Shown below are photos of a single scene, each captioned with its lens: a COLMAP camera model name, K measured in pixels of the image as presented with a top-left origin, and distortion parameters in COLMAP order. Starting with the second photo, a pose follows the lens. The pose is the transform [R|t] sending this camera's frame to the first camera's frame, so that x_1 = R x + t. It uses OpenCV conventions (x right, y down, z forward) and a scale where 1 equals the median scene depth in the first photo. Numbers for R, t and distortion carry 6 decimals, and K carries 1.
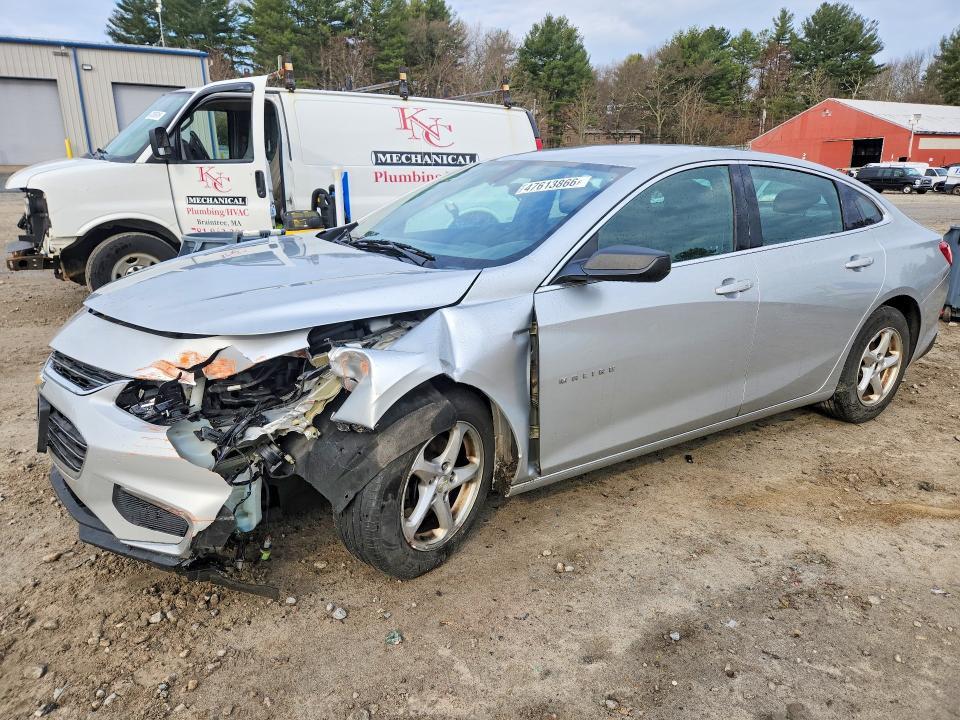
lens RADIAL K [[725.6, 0, 475.4], [0, 725.6, 360.2], [0, 0, 1]] dist [0.044277, -0.044528]
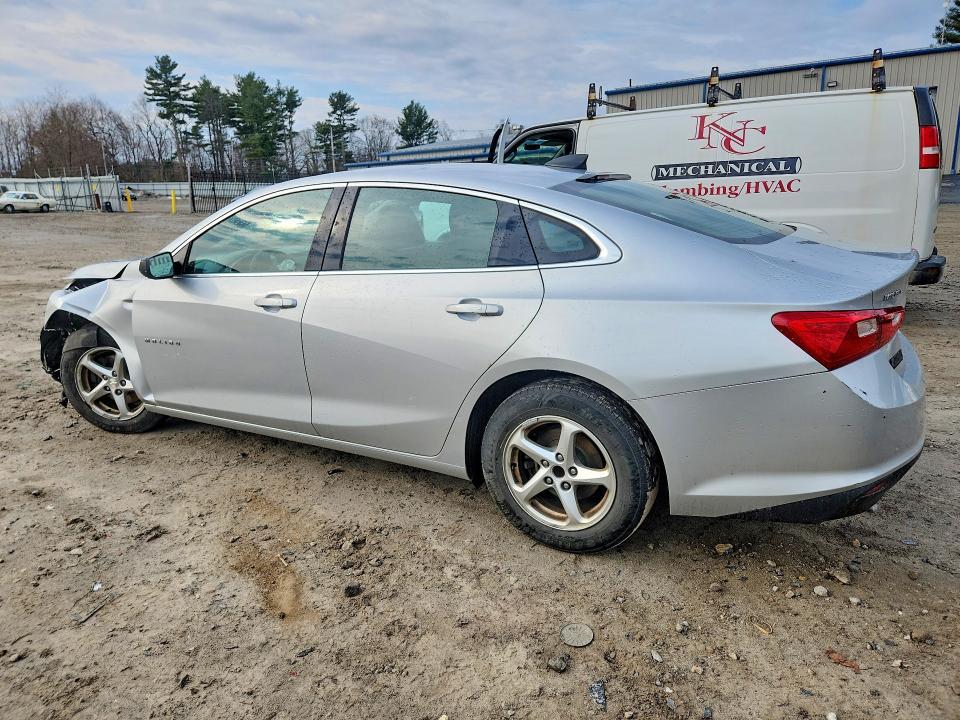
lens RADIAL K [[725.6, 0, 475.4], [0, 725.6, 360.2], [0, 0, 1]] dist [0.044277, -0.044528]
pose [[0.348819, 0.189003, -0.917934, 0.707466], [-0.196700, 0.972402, 0.125471, -0.101759], [0.916316, 0.136791, 0.376369, 0.420747]]
